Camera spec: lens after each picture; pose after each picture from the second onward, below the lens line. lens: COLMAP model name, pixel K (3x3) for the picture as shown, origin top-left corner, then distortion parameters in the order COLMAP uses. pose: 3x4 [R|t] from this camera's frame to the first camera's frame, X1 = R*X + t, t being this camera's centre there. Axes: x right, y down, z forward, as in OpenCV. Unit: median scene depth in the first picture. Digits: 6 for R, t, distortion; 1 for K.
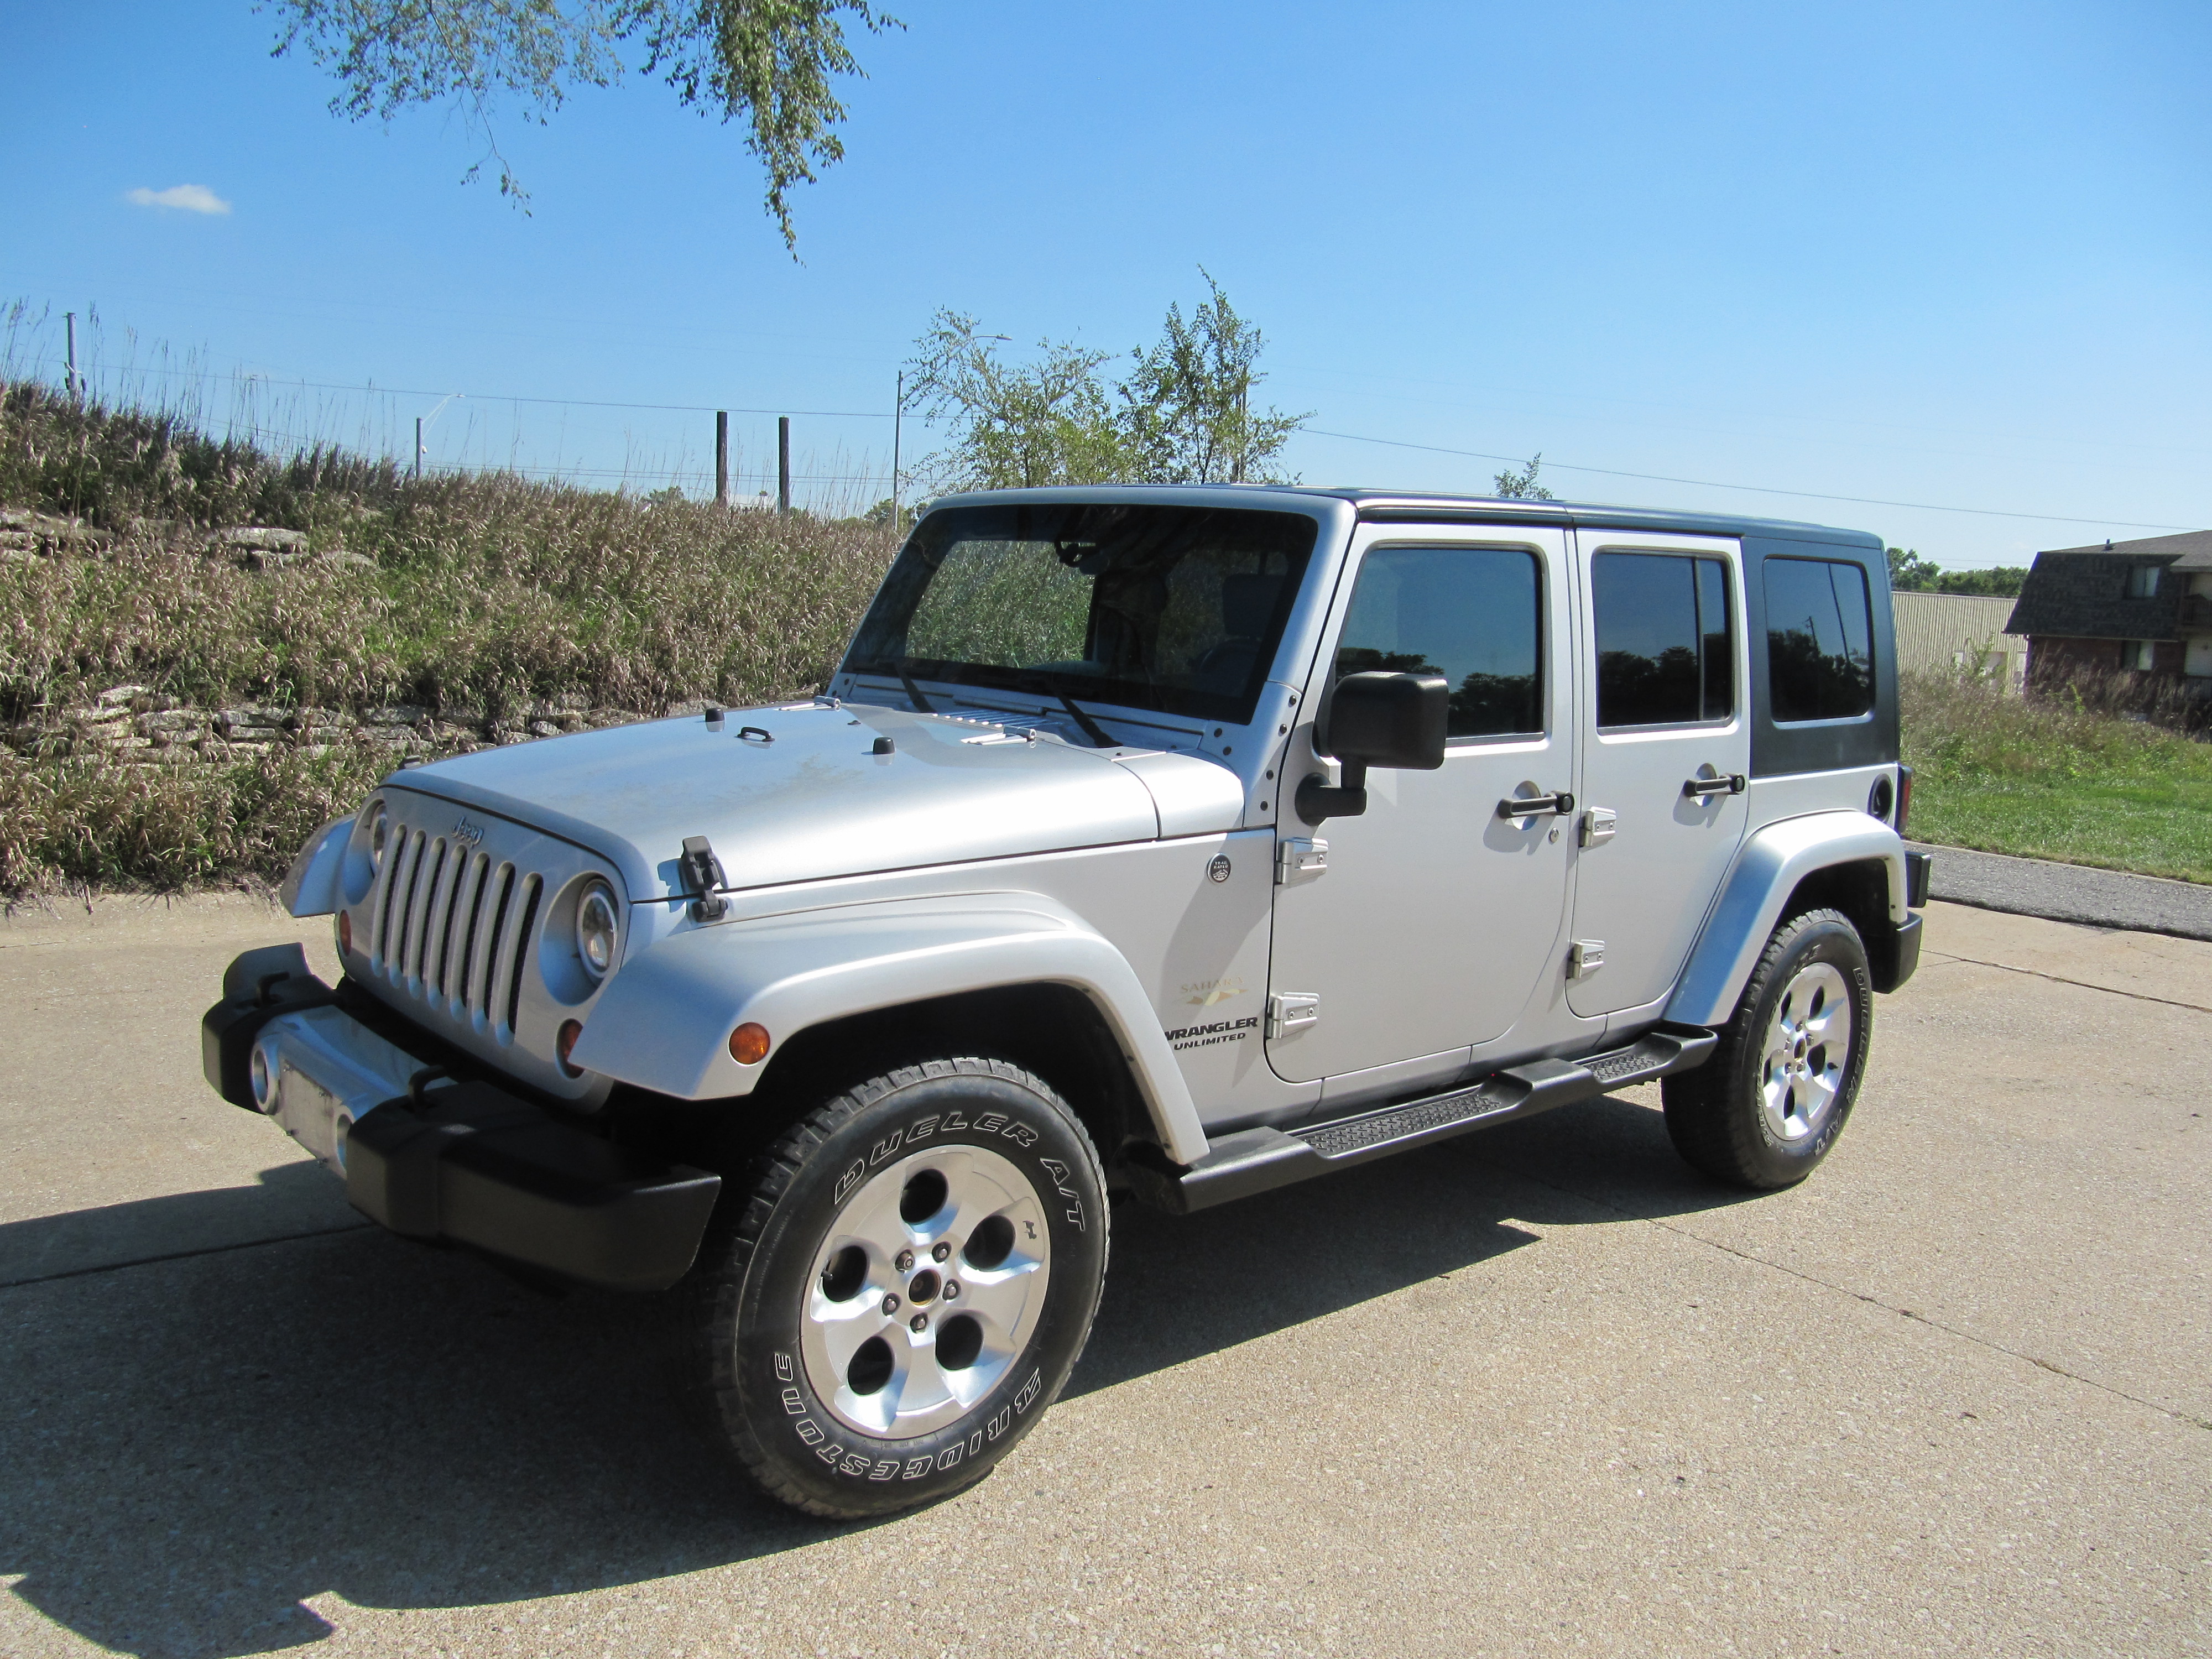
lens RADIAL K [[1816.8, 0, 1113.6], [0, 1816.8, 822.5], [0, 0, 1]] dist [-0.061110, 0.021318]
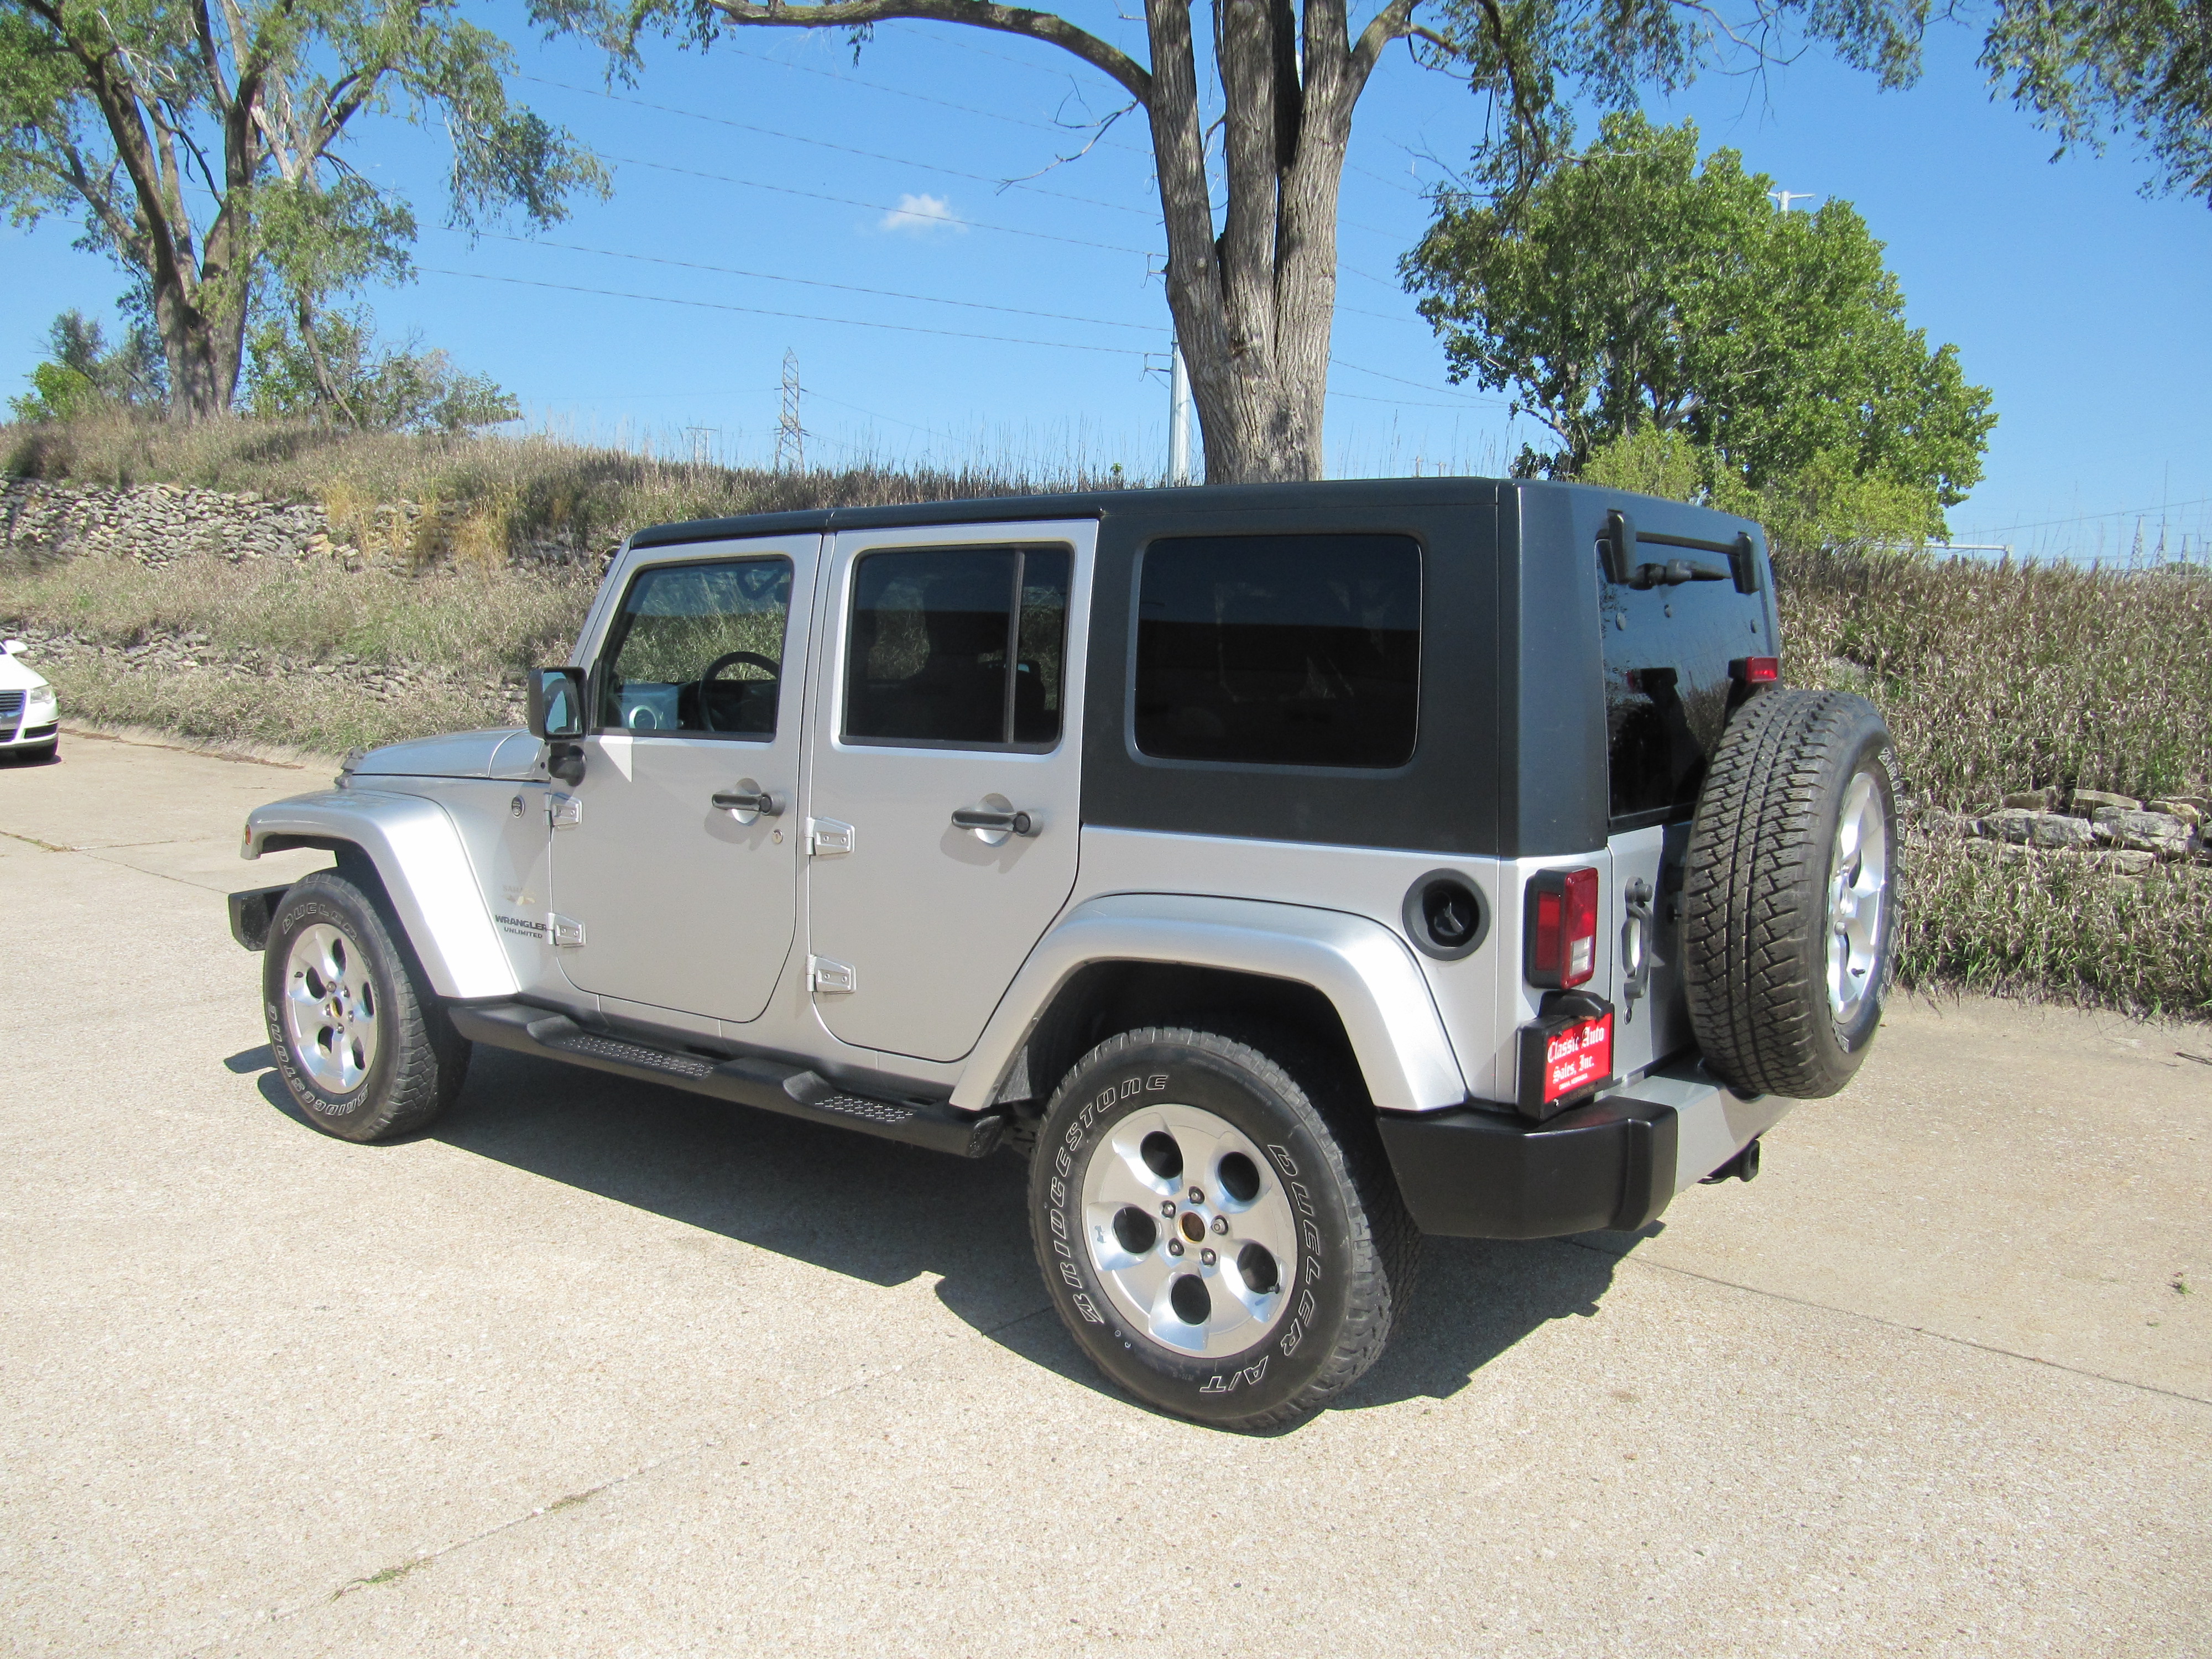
lens RADIAL K [[1816.8, 0, 1095.6], [0, 1816.8, 851.0], [0, 0, 1]] dist [-0.061110, 0.021318]
pose [[0.225652, 0.080193, -0.970902, 1.315836], [-0.141908, 0.988682, 0.048680, -0.062328], [0.963817, 0.126794, 0.234478, 0.970665]]
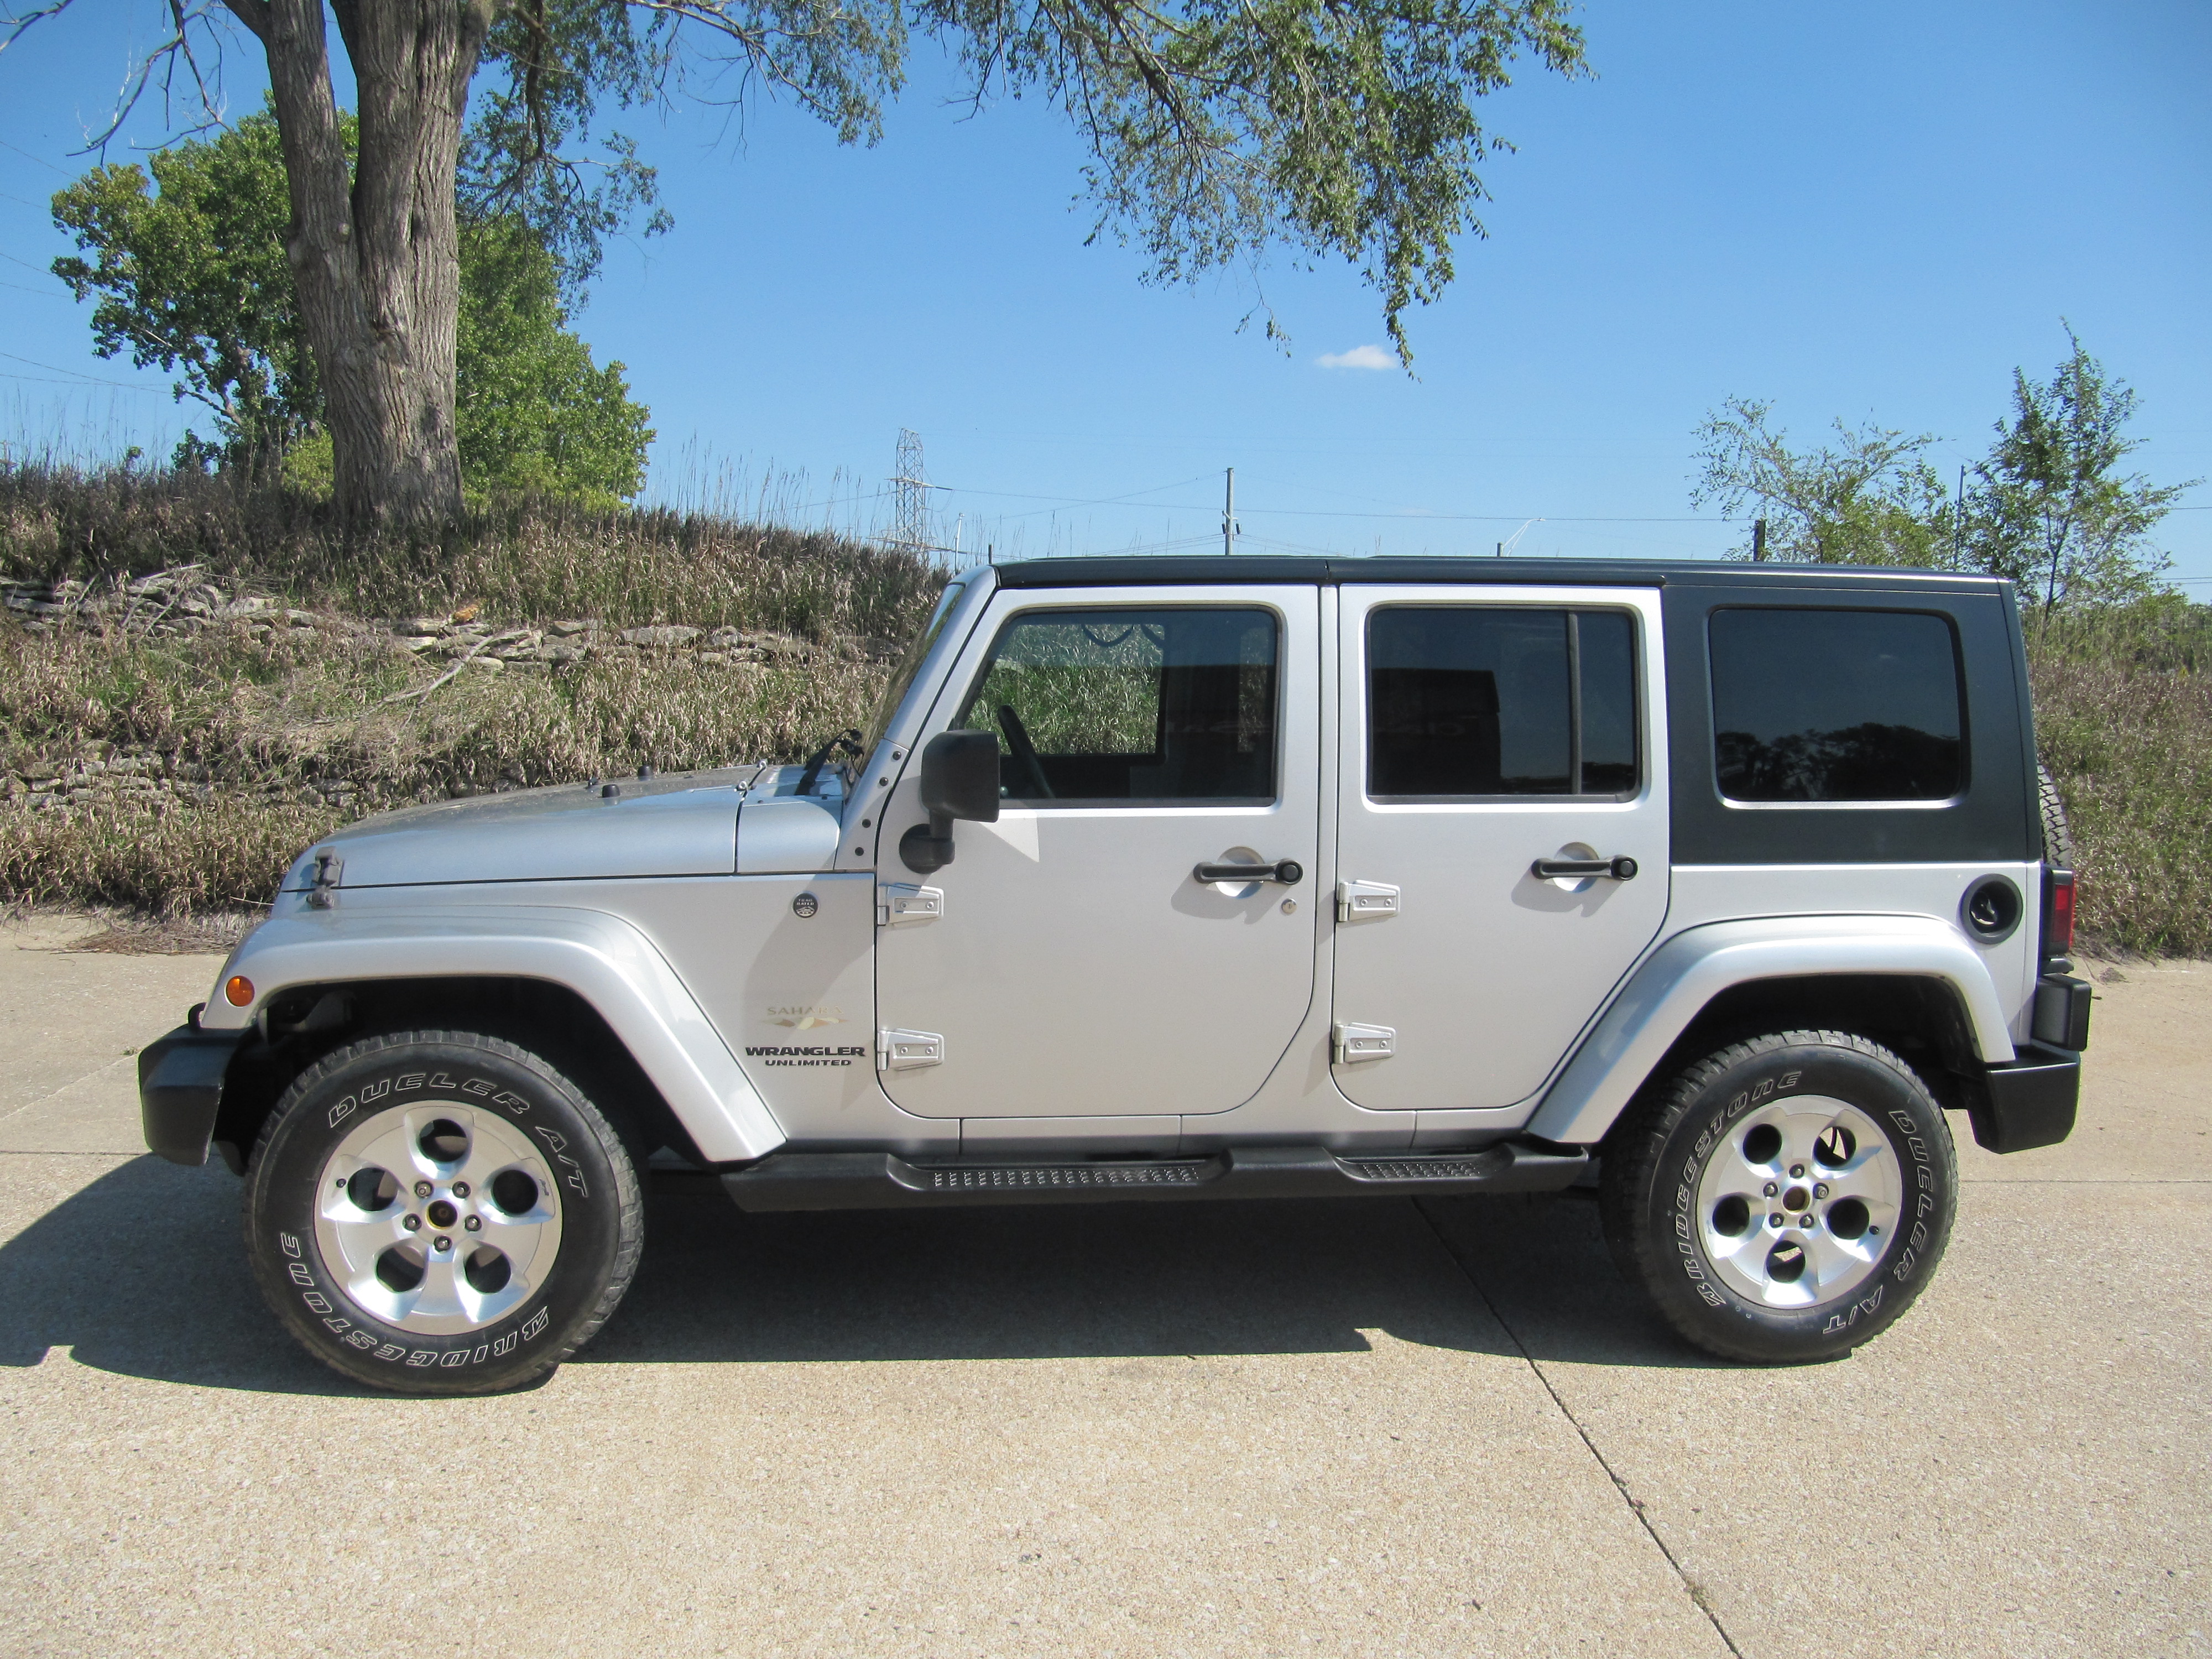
lens RADIAL K [[1816.8, 0, 1152.6], [0, 1816.8, 848.0], [0, 0, 1]] dist [-0.061110, 0.021318]
pose [[0.829300, 0.031793, -0.557899, 0.740578], [-0.060203, 0.997652, -0.032638, 0.012156], [0.555551, 0.060654, 0.829267, 0.174802]]
